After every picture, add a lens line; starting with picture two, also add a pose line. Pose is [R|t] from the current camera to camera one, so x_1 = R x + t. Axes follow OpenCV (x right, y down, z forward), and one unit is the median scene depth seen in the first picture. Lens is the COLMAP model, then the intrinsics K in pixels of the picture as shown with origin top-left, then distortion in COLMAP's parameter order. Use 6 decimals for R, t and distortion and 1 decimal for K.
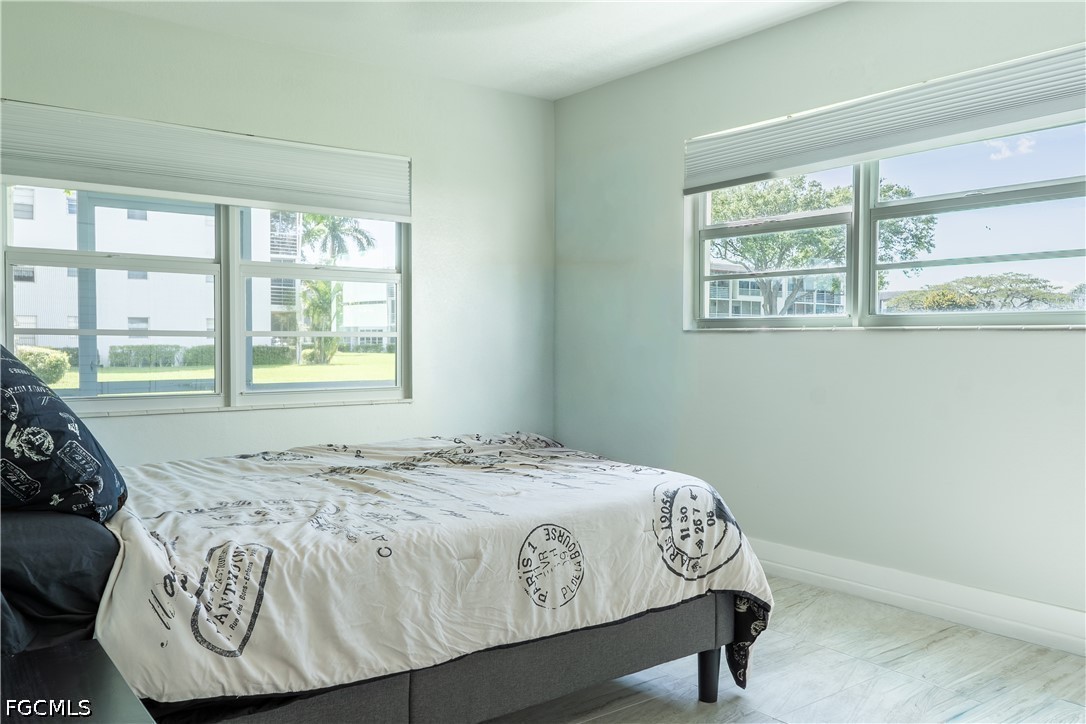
lens RADIAL K [[883.4, 0, 542.2], [0, 883.4, 361.3], [0, 0, 1]] dist [0.007453, 0.001547]
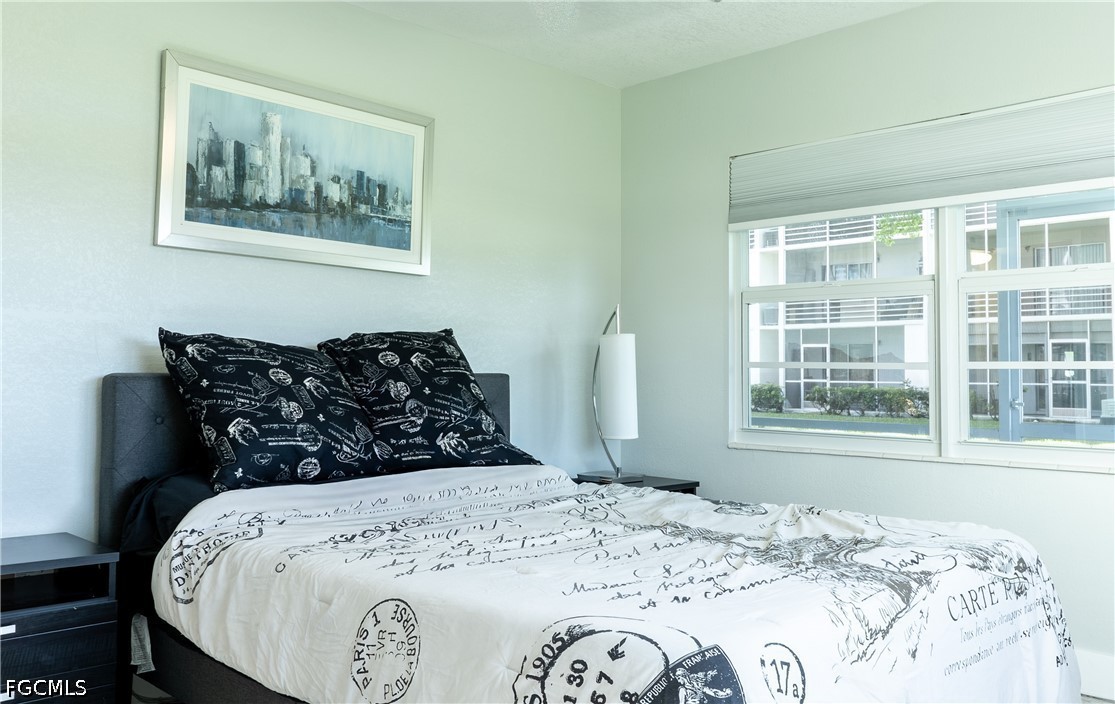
lens RADIAL K [[959.4, 0, 556.4], [0, 959.4, 346.4], [0, 0, 1]] dist [0.014845, 0.002875]
pose [[0.116957, -0.028881, -0.992717, 0.814382], [-0.026557, 0.999129, -0.032196, -0.019465], [0.992782, 0.030129, 0.116088, 0.940111]]
